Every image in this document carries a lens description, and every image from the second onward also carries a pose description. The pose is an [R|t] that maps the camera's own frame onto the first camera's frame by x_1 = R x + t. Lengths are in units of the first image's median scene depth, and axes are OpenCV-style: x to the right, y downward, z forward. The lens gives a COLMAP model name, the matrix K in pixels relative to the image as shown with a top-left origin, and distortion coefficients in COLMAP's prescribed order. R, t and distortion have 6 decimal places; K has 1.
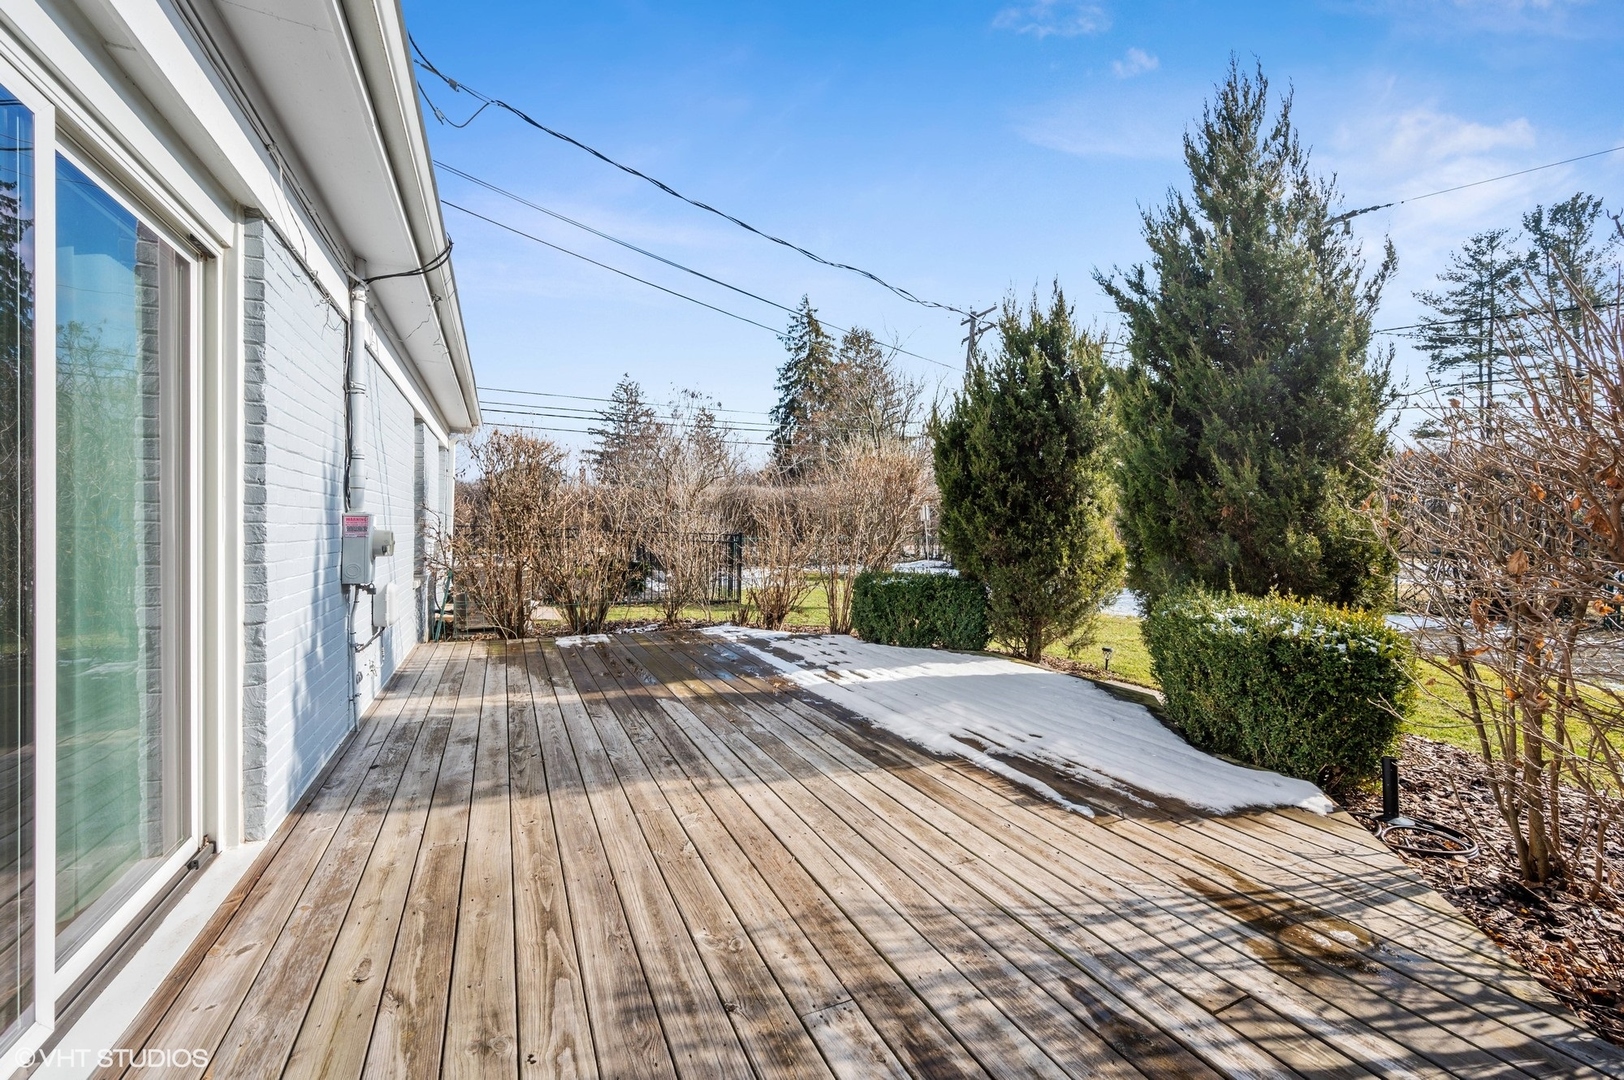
lens RADIAL K [[663.0, 0, 810.6], [0, 663.0, 490.3], [0, 0, 1]] dist [-0.001577, -0.000486]
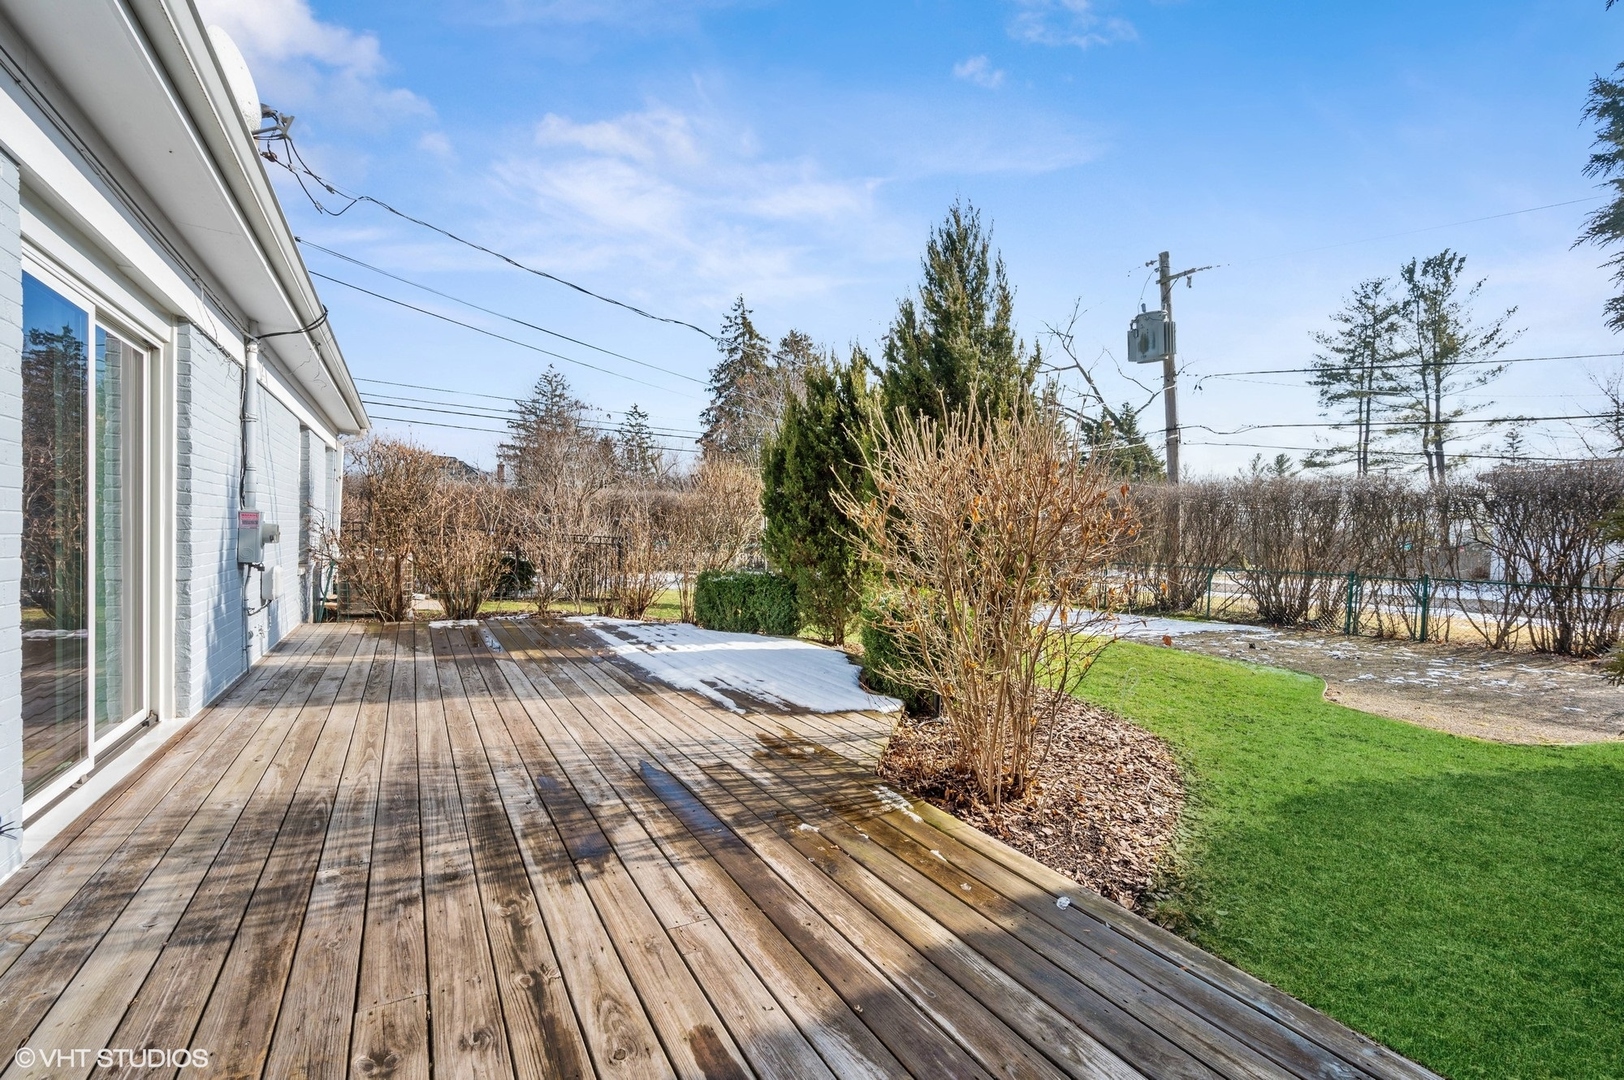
lens RADIAL K [[669.0, 0, 805.0], [0, 669.0, 522.3], [0, 0, 1]] dist [-0.000699, -0.000023]
pose [[0.994259, 0.029647, 0.102814, 0.297275], [-0.033363, 0.998844, 0.034615, -0.026567], [-0.101669, -0.037847, 0.994098, -0.466255]]
